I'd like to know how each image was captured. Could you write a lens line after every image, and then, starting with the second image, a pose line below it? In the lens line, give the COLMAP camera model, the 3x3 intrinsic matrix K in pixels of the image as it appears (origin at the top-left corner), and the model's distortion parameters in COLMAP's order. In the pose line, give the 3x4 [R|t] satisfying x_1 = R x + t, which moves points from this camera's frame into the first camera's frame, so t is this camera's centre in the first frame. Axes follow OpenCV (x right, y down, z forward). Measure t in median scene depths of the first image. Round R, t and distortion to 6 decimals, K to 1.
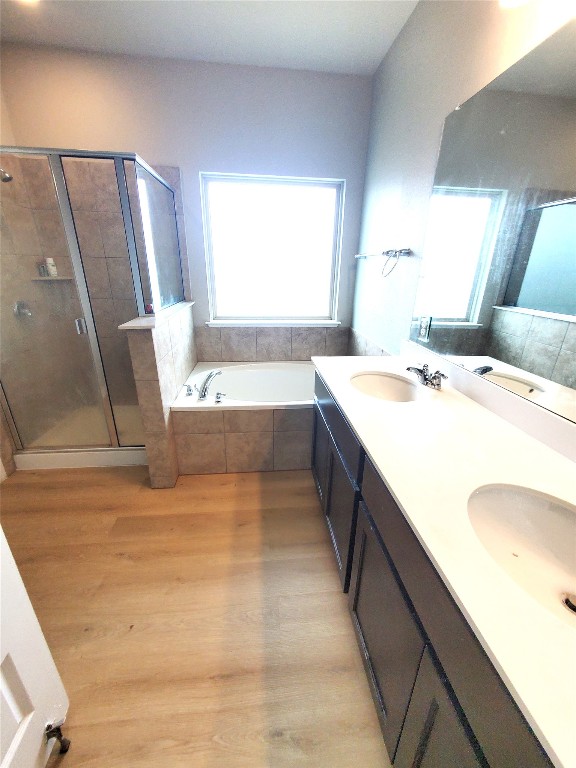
lens RADIAL K [[309.9, 0, 288.5], [0, 309.9, 383.3], [0, 0, 1]] dist [0.004571, -0.001279]
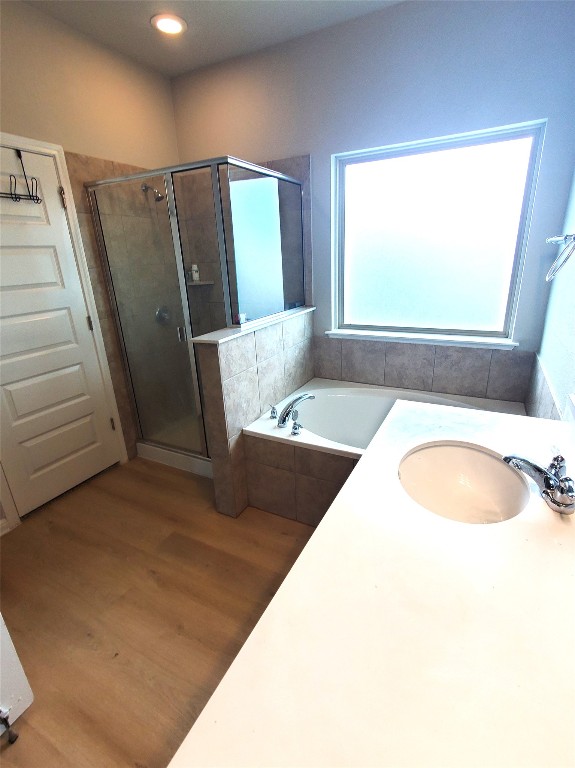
lens RADIAL K [[366.0, 0, 288.8], [0, 366.0, 383.7], [0, 0, 1]] dist [-0.001528, 0.000996]
pose [[0.835989, 0.132445, -0.532524, 0.232075], [-0.142159, 0.989578, 0.022949, -0.081018], [0.530013, 0.056518, 0.846104, 0.146327]]
